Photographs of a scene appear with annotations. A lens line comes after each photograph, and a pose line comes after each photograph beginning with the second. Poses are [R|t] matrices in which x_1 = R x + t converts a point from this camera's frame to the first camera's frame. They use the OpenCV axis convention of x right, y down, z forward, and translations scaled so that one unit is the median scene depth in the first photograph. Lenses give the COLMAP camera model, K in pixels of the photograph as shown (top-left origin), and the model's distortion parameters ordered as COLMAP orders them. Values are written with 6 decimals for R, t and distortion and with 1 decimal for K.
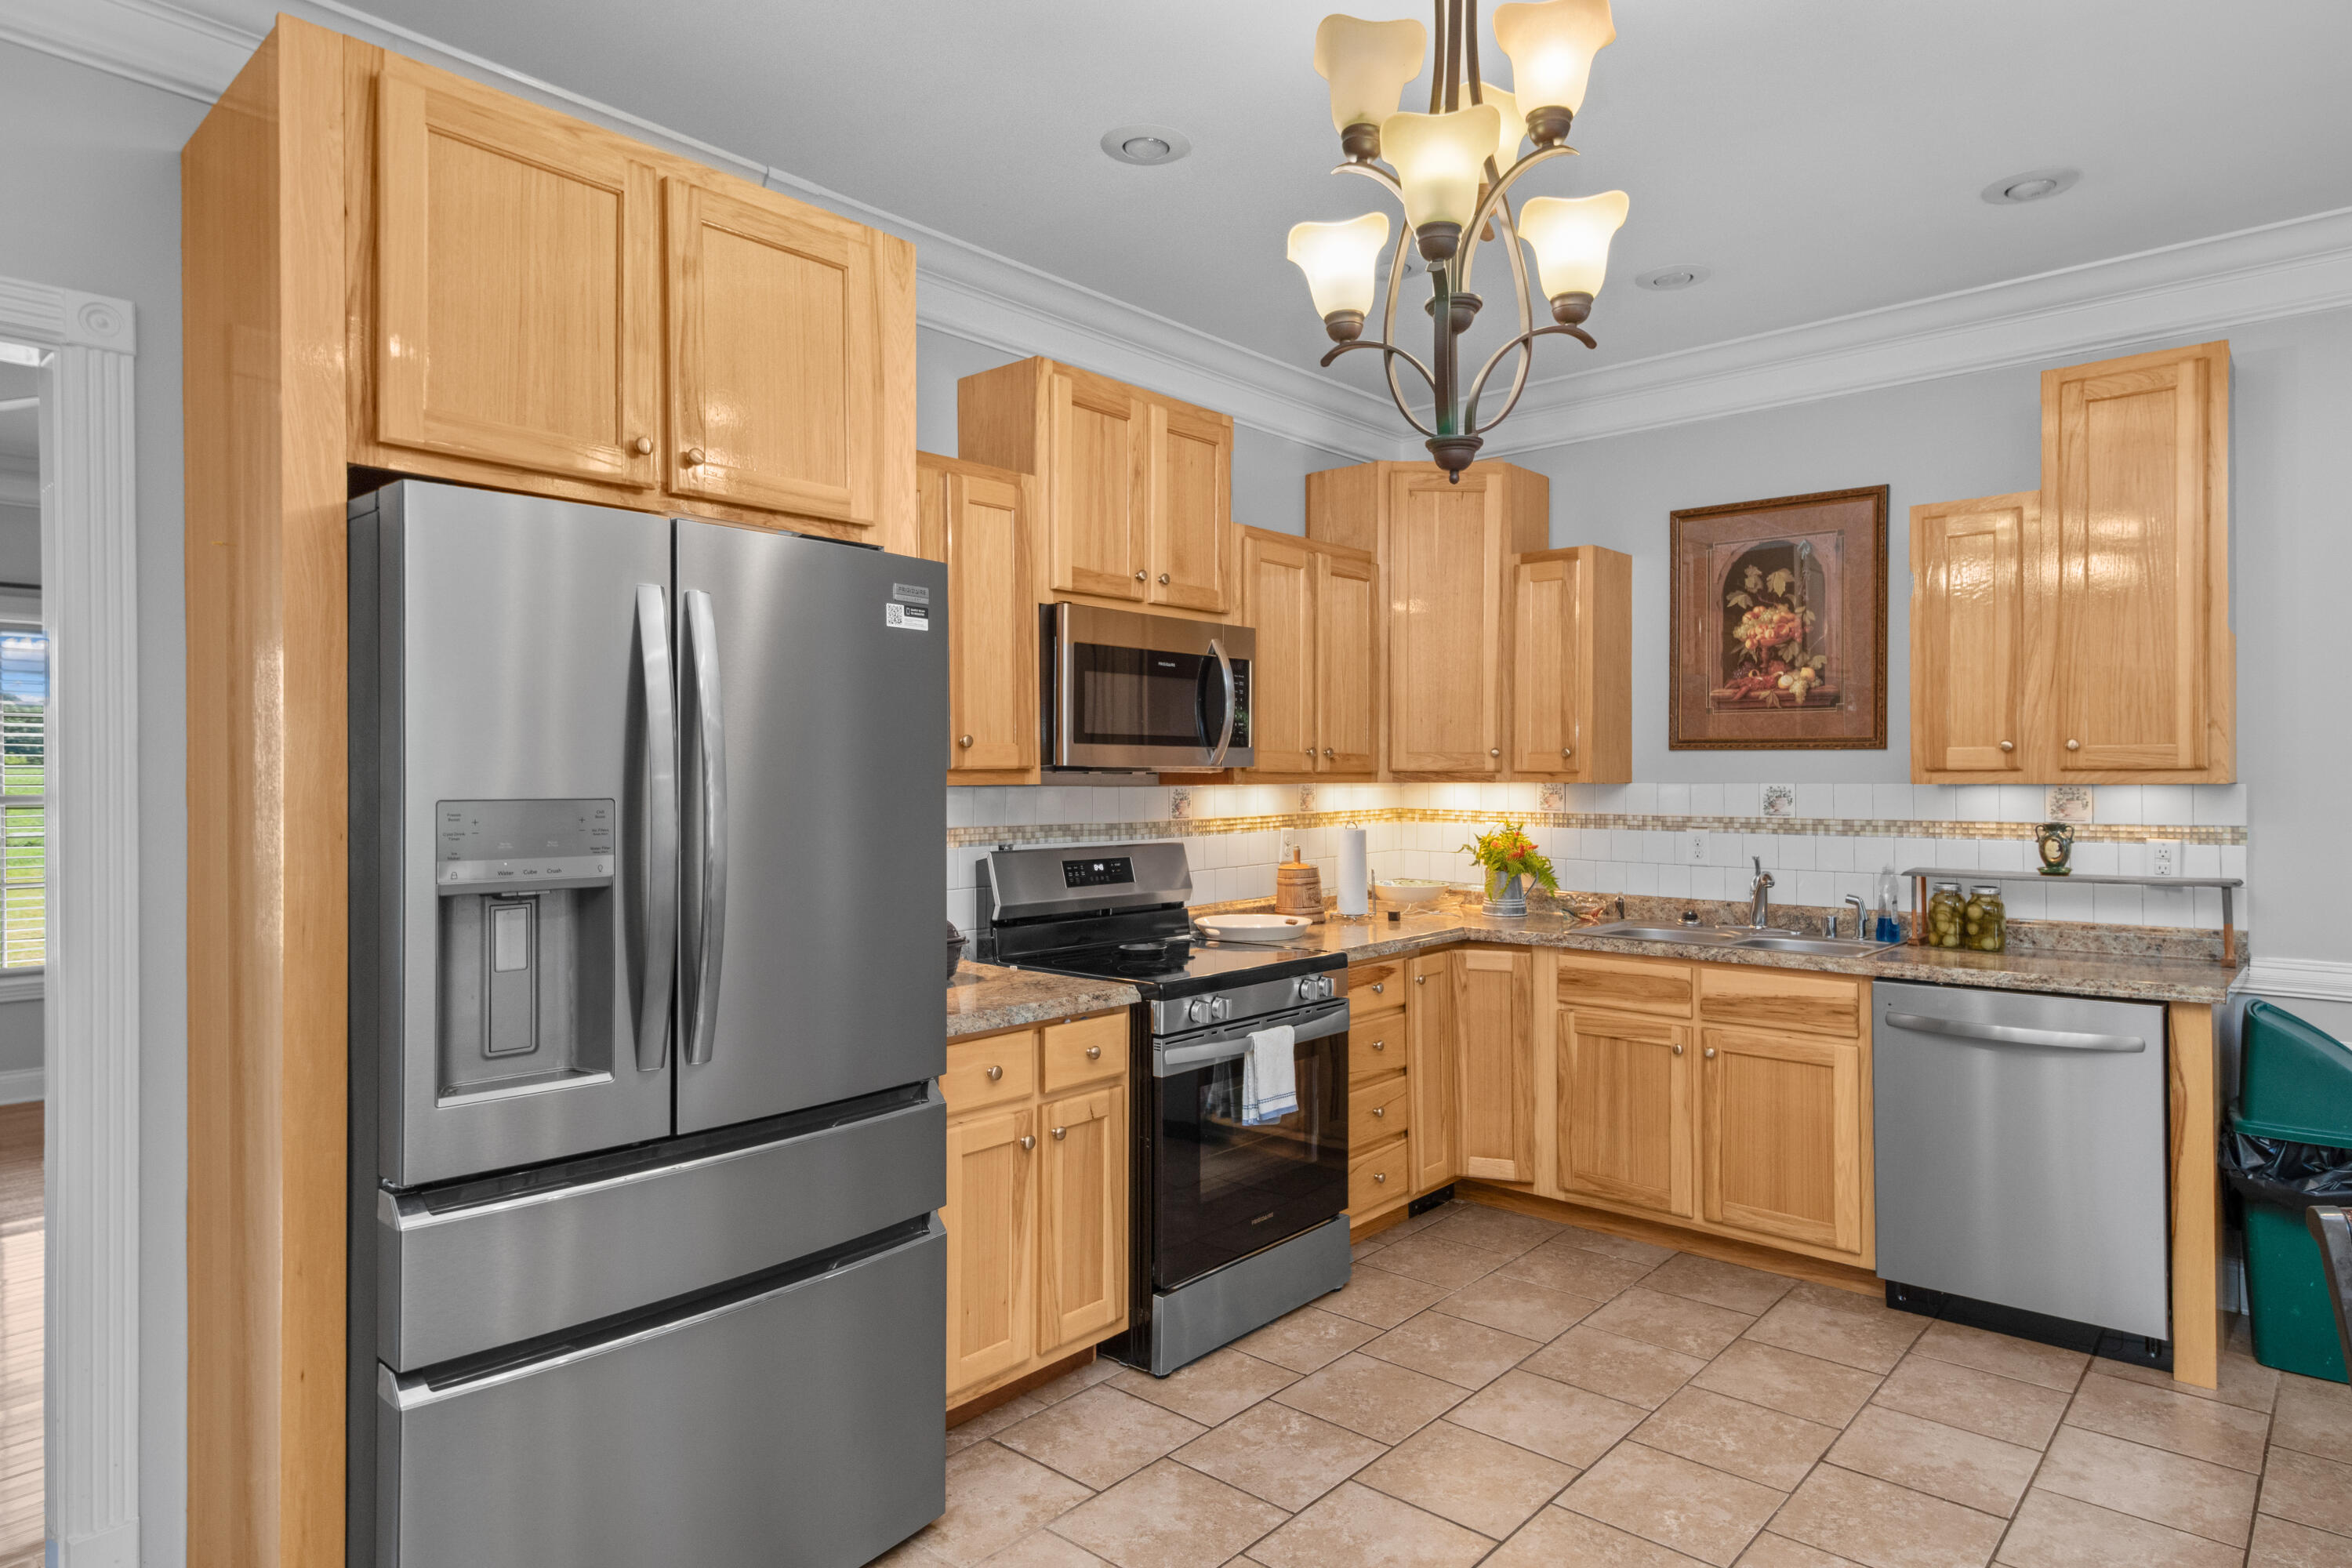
lens RADIAL K [[1329.5, 0, 1194.7], [0, 1329.5, 775.7], [0, 0, 1]] dist [0.003235, -0.001132]
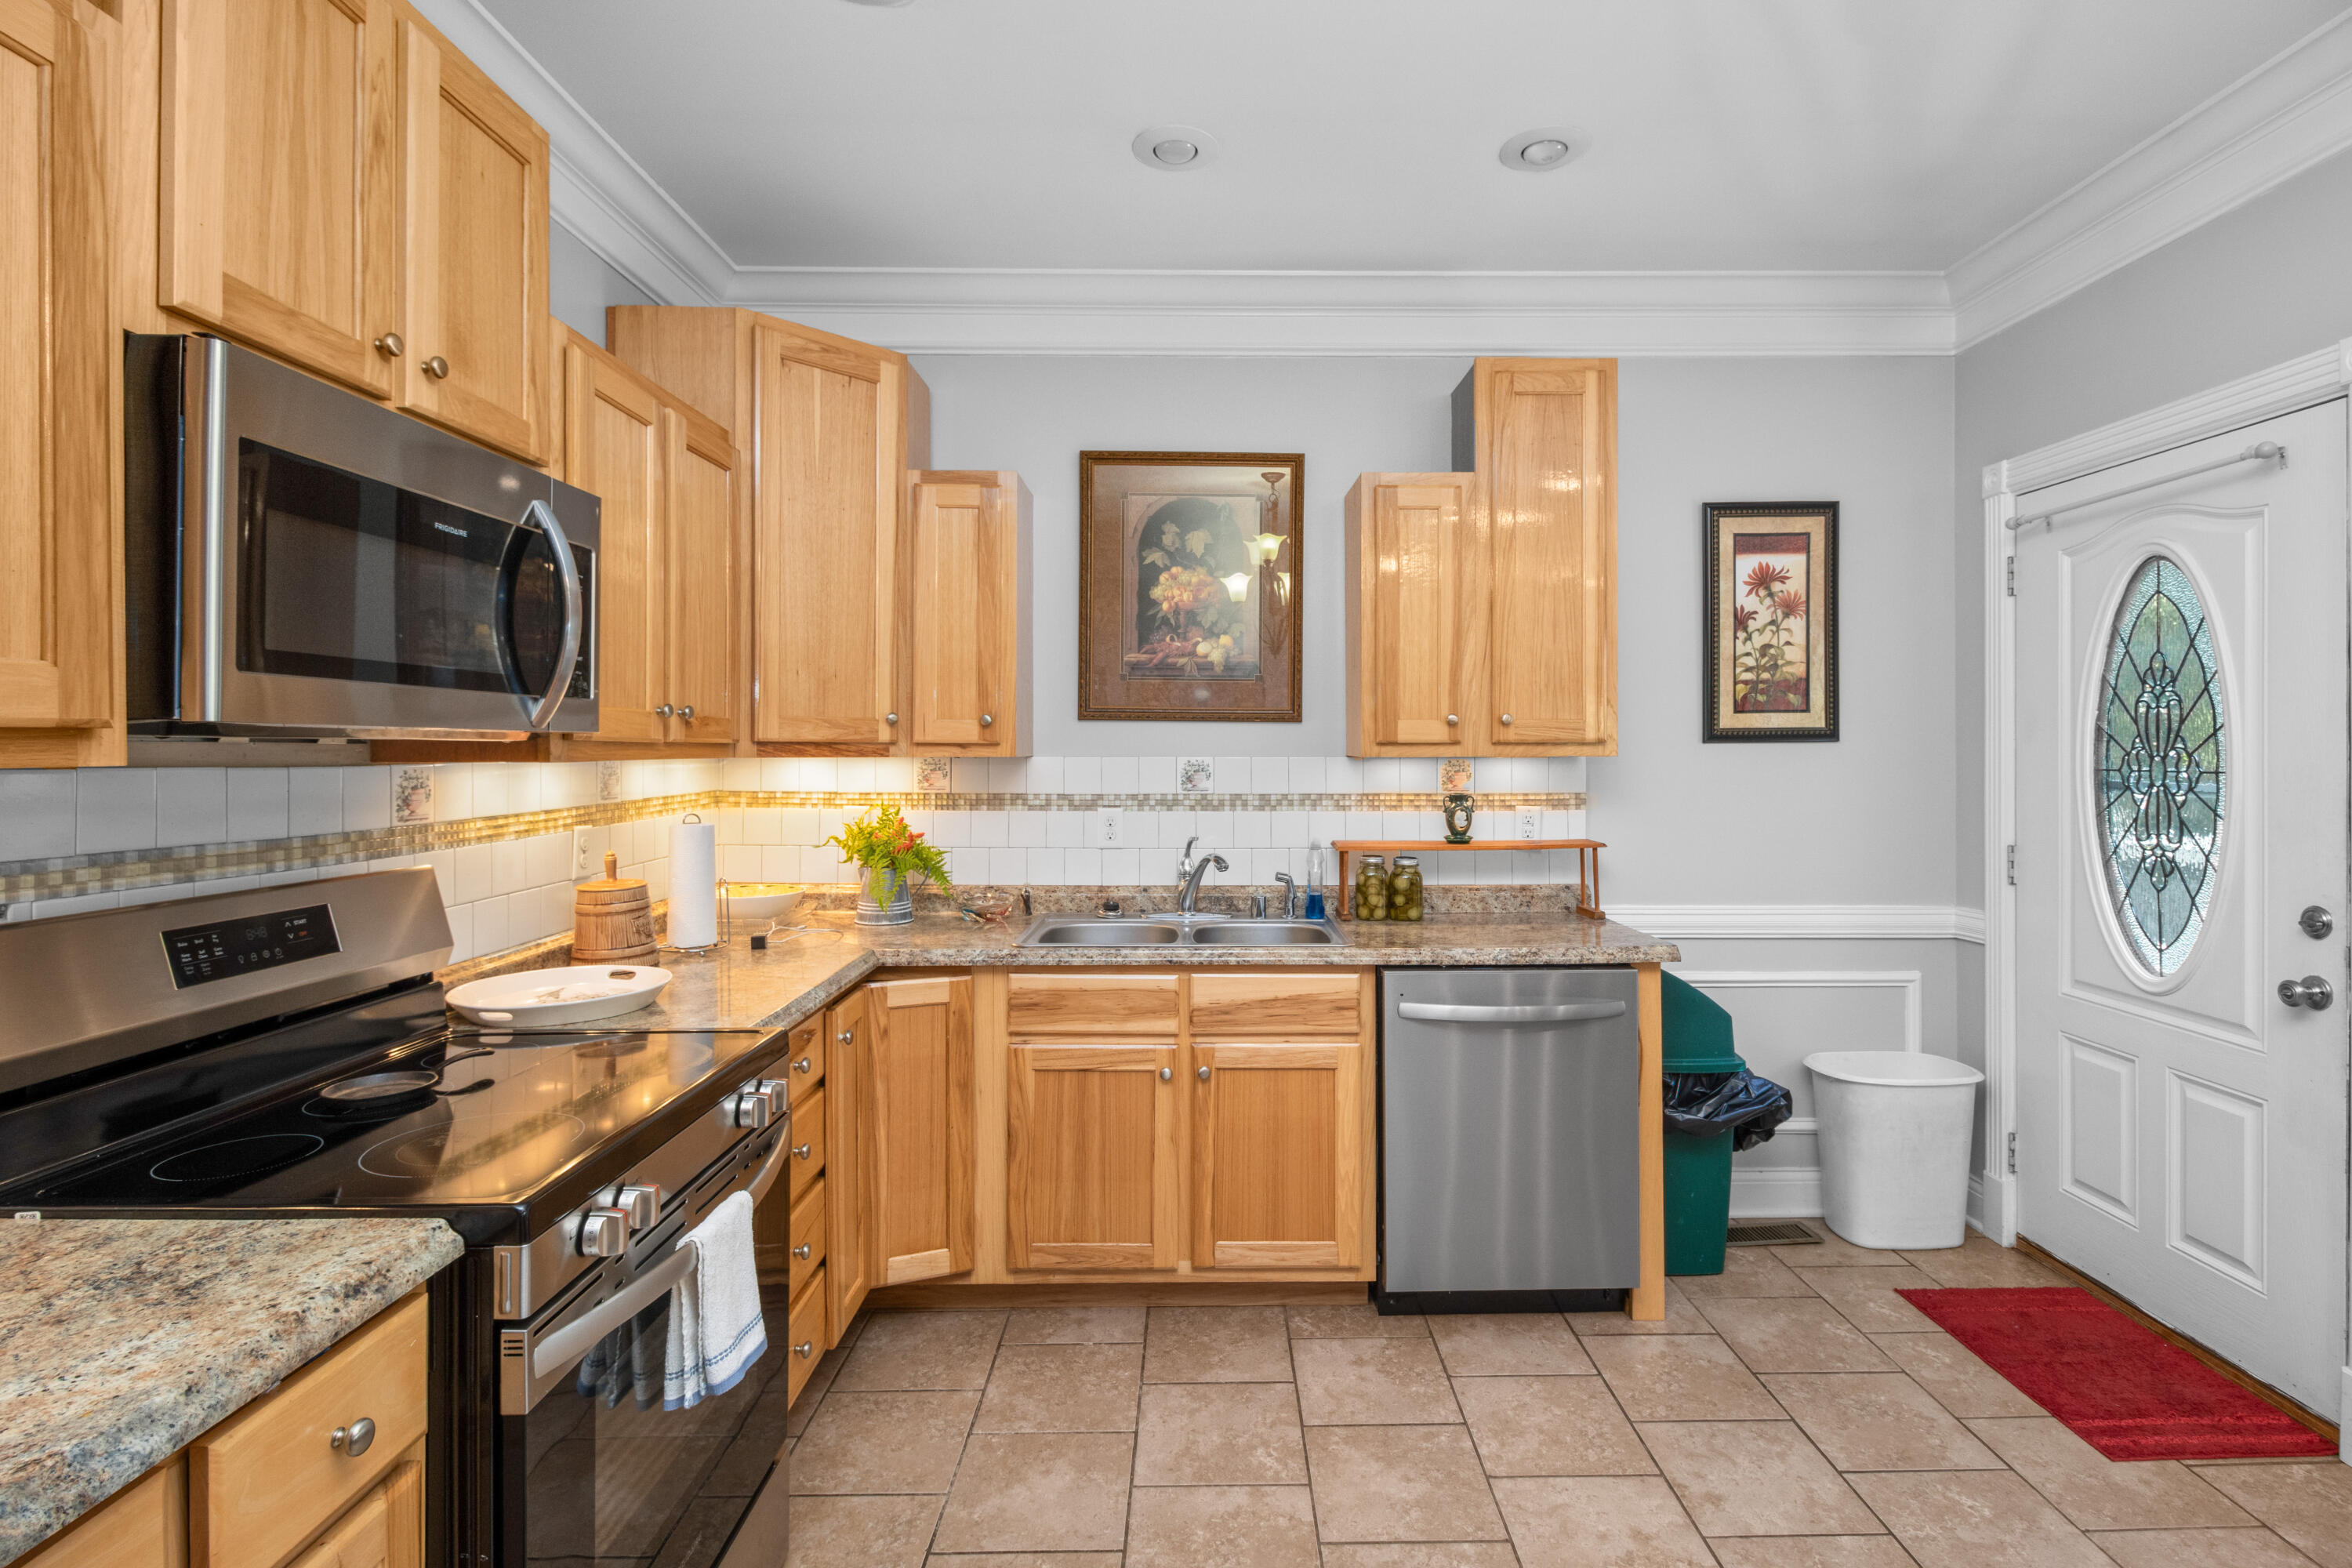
lens RADIAL K [[1124.7, 0, 1230.9], [0, 1124.7, 745.3], [0, 0, 1]] dist [0.011729, -0.007515]
pose [[0.739868, 0.003633, 0.672742, -0.085894], [-0.001245, 0.999991, -0.004031, 0.000854], [-0.672751, 0.002145, 0.739866, 0.446061]]
